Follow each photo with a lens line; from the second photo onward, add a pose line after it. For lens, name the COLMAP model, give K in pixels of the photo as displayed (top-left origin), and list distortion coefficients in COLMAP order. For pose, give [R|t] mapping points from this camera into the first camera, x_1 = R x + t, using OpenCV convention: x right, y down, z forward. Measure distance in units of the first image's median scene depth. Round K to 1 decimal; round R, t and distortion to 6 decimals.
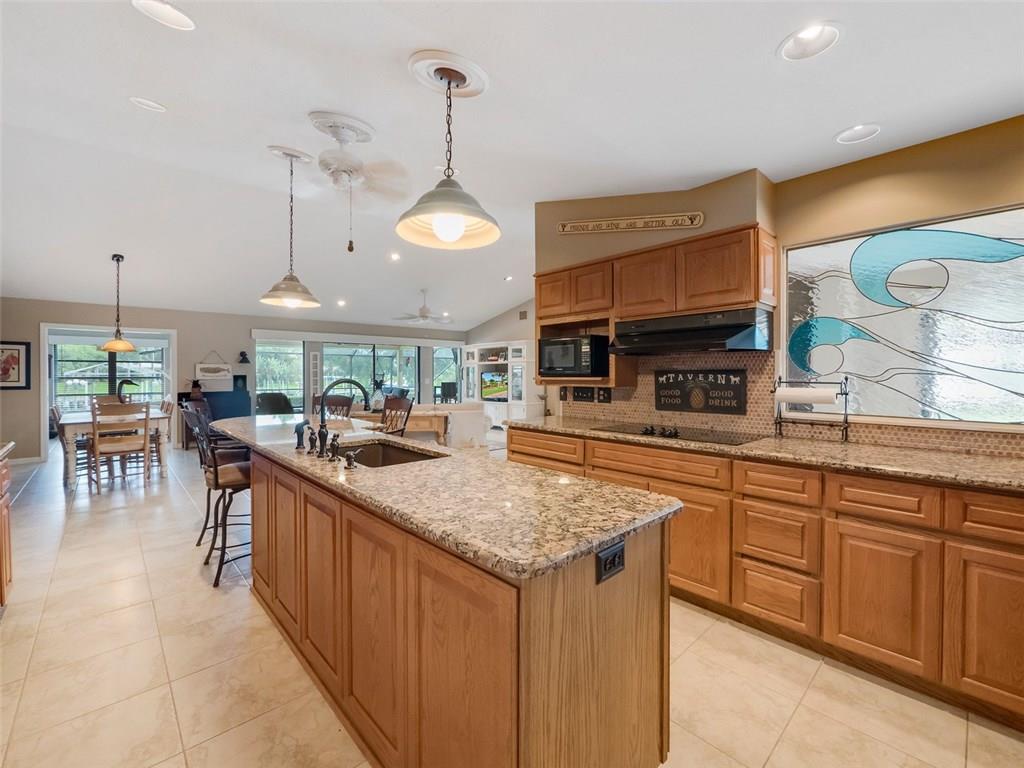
lens RADIAL K [[442.3, 0, 504.1], [0, 442.3, 375.1], [0, 0, 1]] dist [-0.002338, -0.000252]
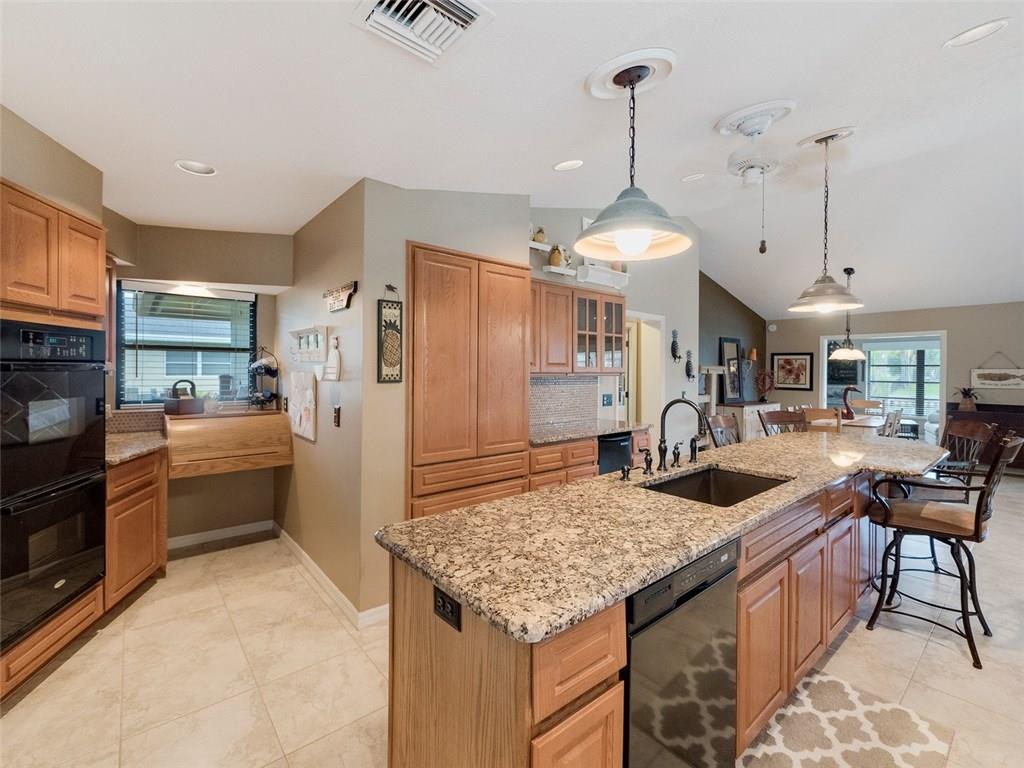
lens RADIAL K [[442.3, 0, 504.1], [0, 442.3, 375.1], [0, 0, 1]] dist [-0.002338, -0.000252]
pose [[-0.043352, 0.010576, -0.999004, 0.427744], [-0.011787, 0.999869, 0.011096, -0.033532], [0.998990, 0.012257, -0.043222, 0.415666]]
